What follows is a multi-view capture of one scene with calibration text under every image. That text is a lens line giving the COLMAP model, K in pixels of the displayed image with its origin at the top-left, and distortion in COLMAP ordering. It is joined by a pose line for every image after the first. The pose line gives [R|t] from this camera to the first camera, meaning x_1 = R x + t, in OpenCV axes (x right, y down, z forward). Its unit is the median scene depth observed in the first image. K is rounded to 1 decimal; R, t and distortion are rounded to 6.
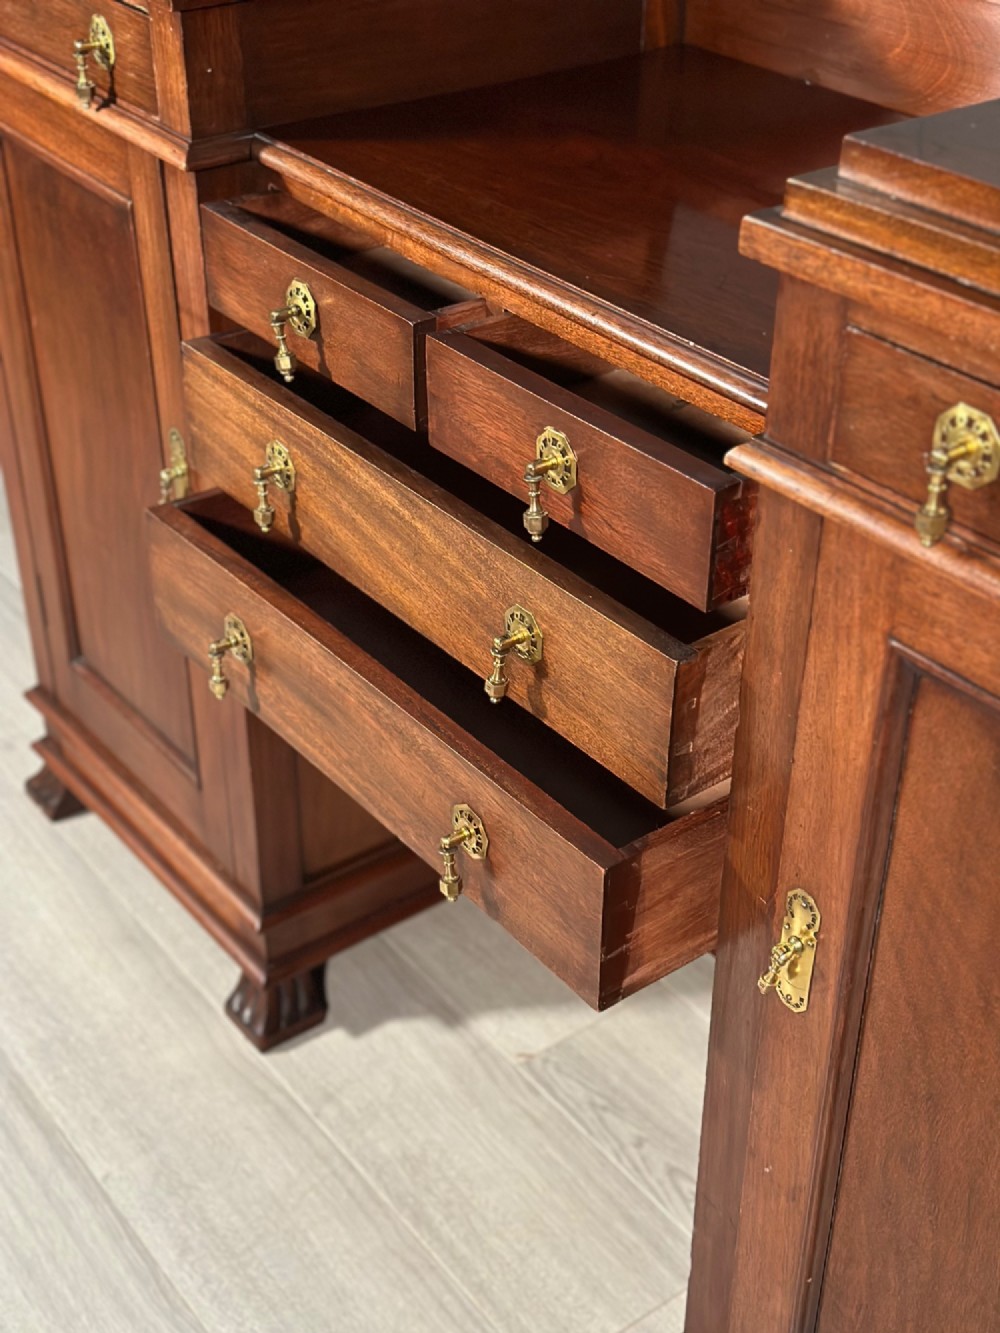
lens RADIAL K [[1878.1, 0, 499.6], [0, 1878.1, 659.8], [0, 0, 1]] dist [0.089326, 0.000000]
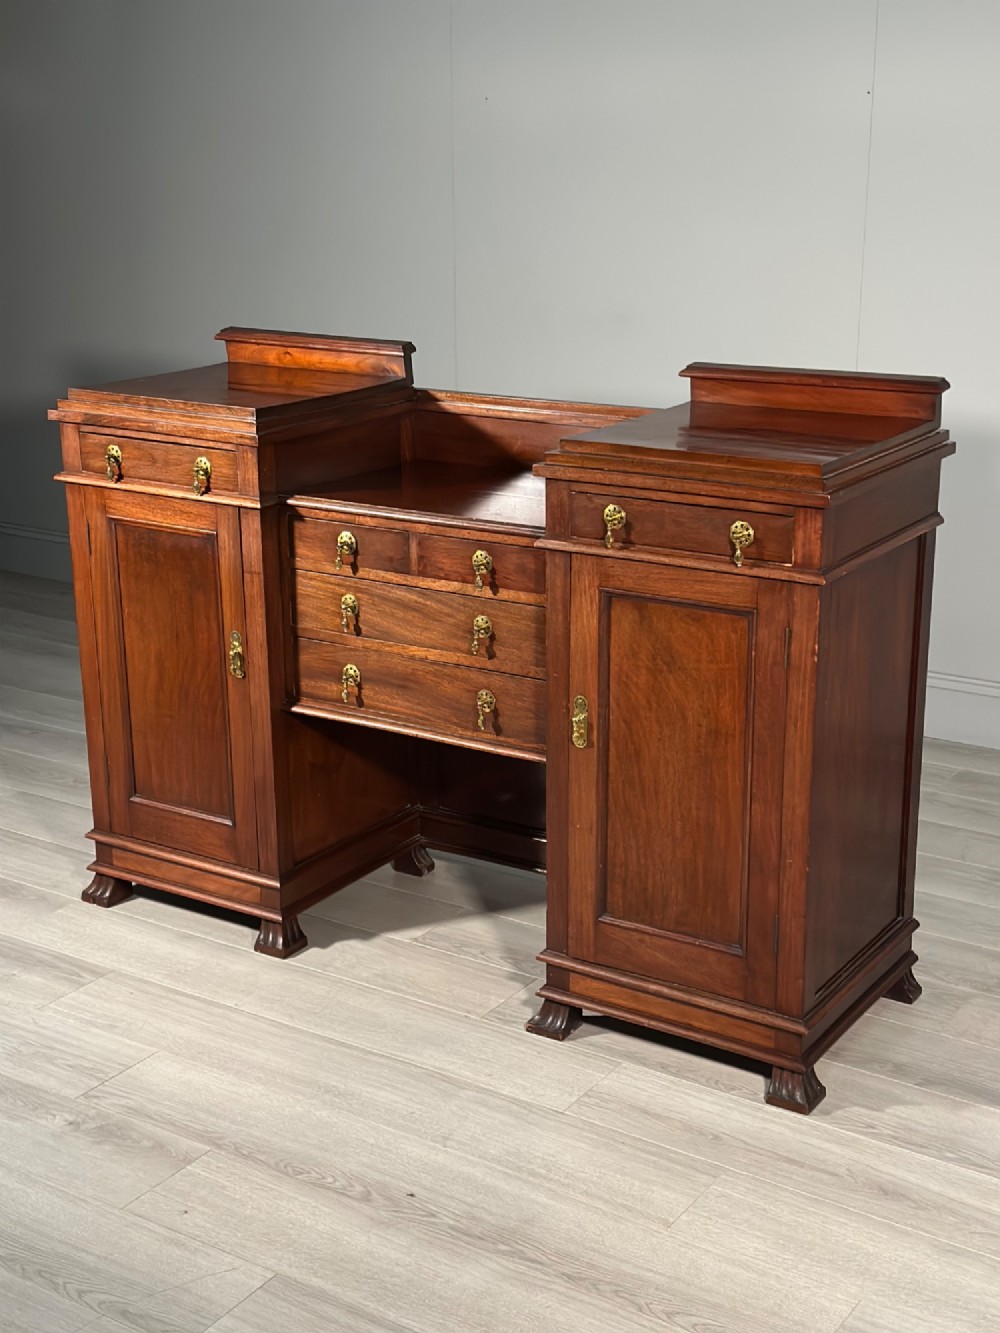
lens RADIAL K [[1878.1, 0, 502.3], [0, 1878.1, 673.5], [0, 0, 1]] dist [0.089326, 0.000000]
pose [[0.939775, -0.112821, 0.322635, -0.639429], [0.198170, 0.948952, -0.245396, 0.566144], [-0.278480, 0.294554, 0.914159, -1.170372]]
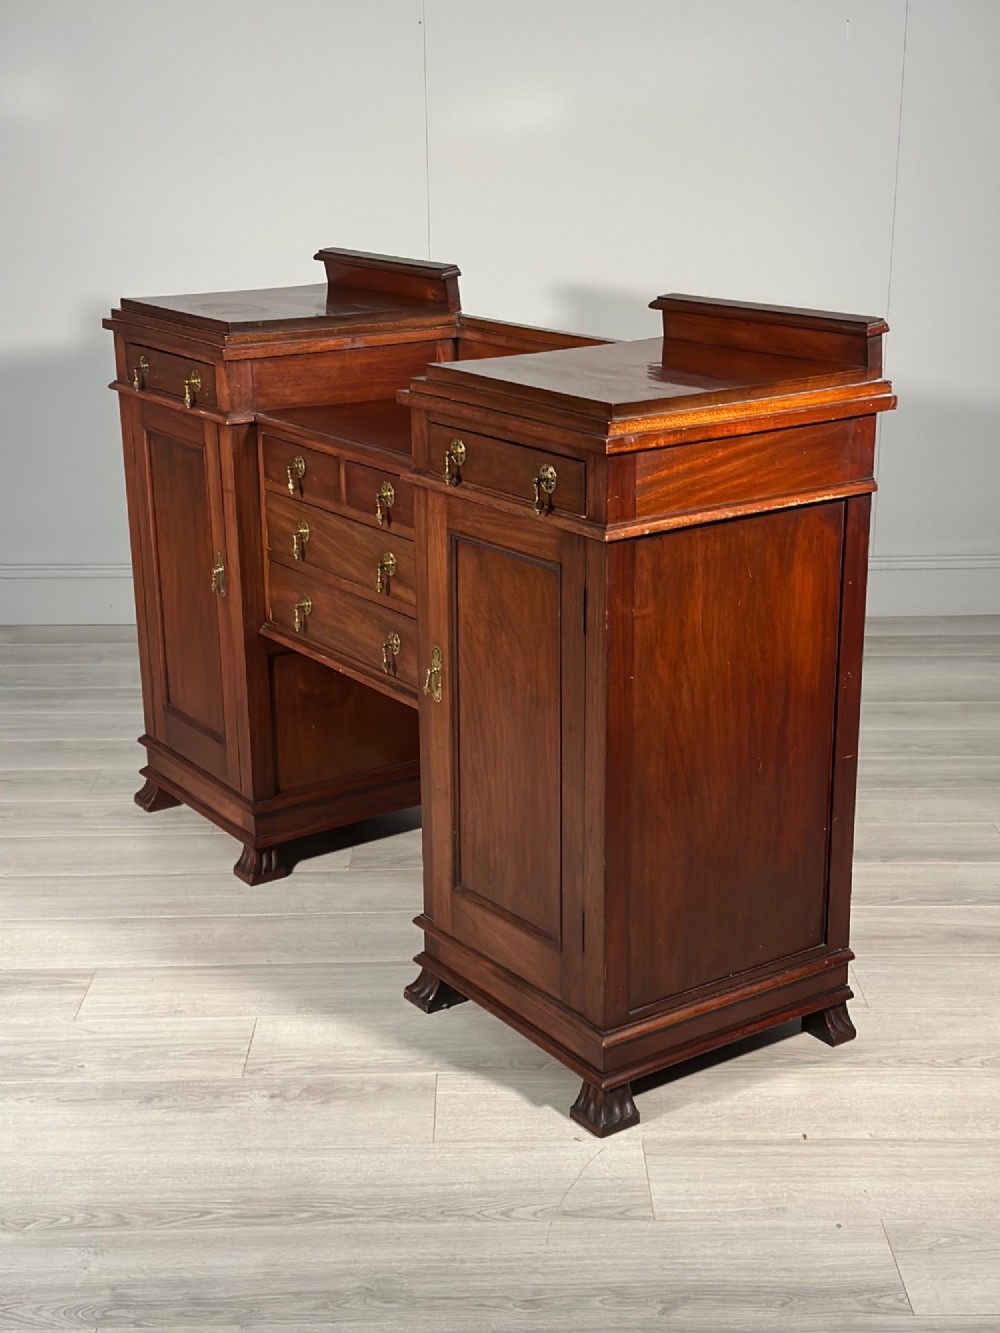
lens RADIAL K [[1878.1, 0, 499.1], [0, 1878.1, 663.3], [0, 0, 1]] dist [0.089326, 0.000000]
pose [[0.586016, -0.253704, 0.769558, -1.700647], [0.450891, 0.891203, -0.049545, 0.238000], [-0.673263, 0.376021, 0.636652, -0.556645]]
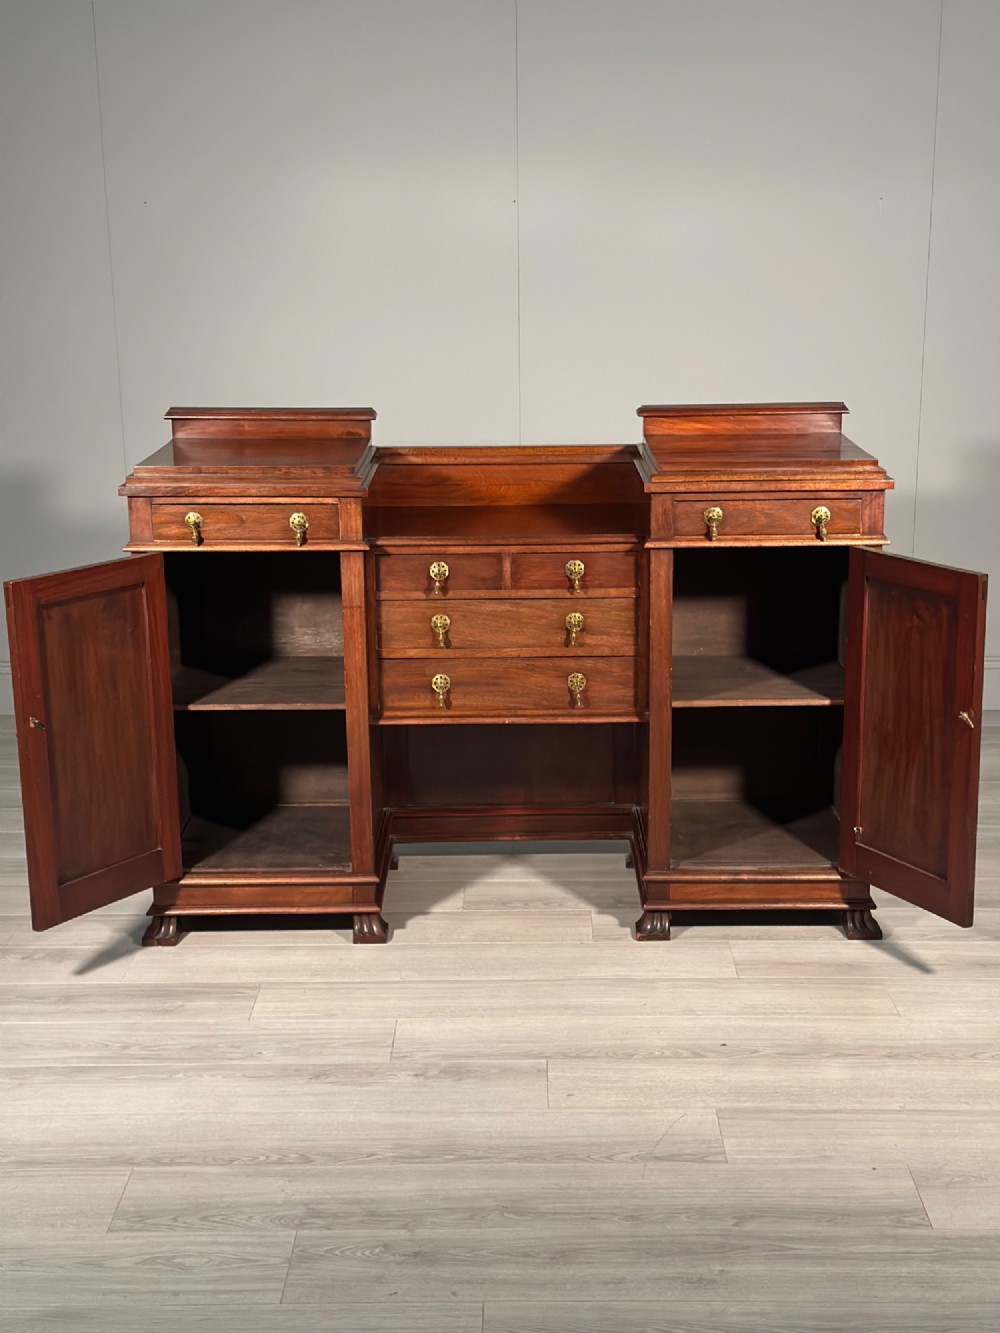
lens RADIAL K [[1878.1, 0, 506.0], [0, 1878.1, 671.8], [0, 0, 1]] dist [0.089326, 0.000000]
pose [[0.603208, -0.205355, 0.770694, -2.129432], [0.445181, 0.888446, -0.111705, 0.295298], [-0.661780, 0.410480, 0.627338, -0.789611]]
